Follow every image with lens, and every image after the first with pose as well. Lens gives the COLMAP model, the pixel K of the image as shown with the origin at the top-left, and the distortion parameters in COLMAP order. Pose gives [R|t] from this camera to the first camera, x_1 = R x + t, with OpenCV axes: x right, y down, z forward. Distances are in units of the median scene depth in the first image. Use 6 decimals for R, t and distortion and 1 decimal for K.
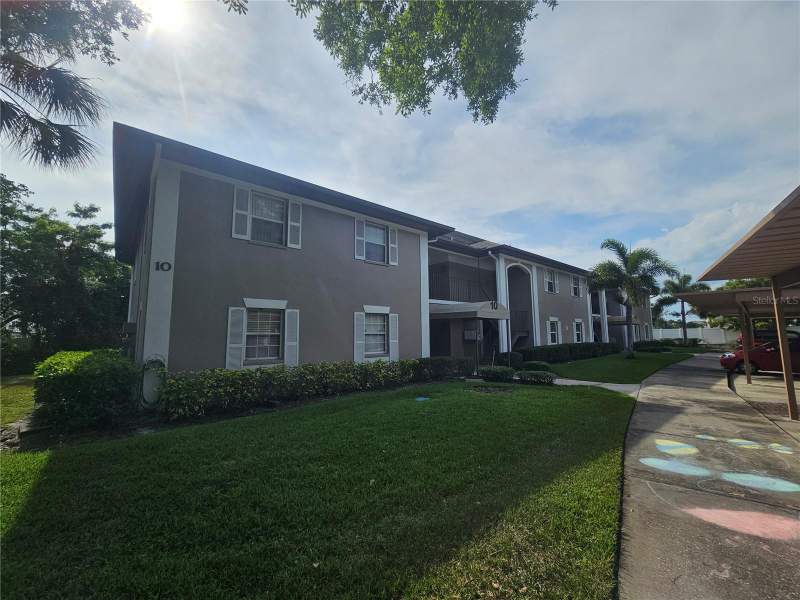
lens RADIAL K [[332.5, 0, 400.0], [0, 332.5, 300.0], [0, 0, 1]] dist [0.014481, 0.000113]
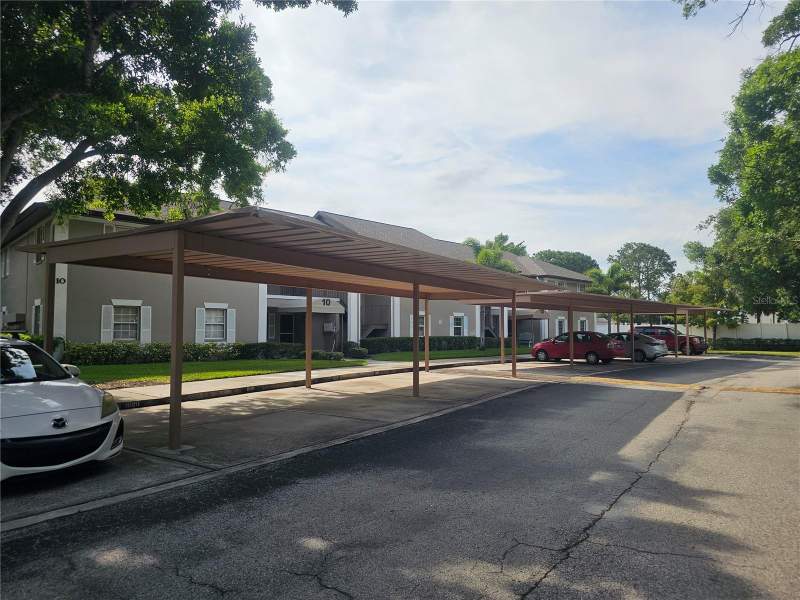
lens RADIAL K [[546.1, 0, 400.0], [0, 546.1, 300.0], [0, 0, 1]] dist [0.033169, -0.000279]
pose [[0.997185, 0.009210, 0.074415, 0.505600], [-0.012390, 0.999025, 0.042377, -0.096036], [-0.073953, -0.043179, 0.996327, -1.233791]]
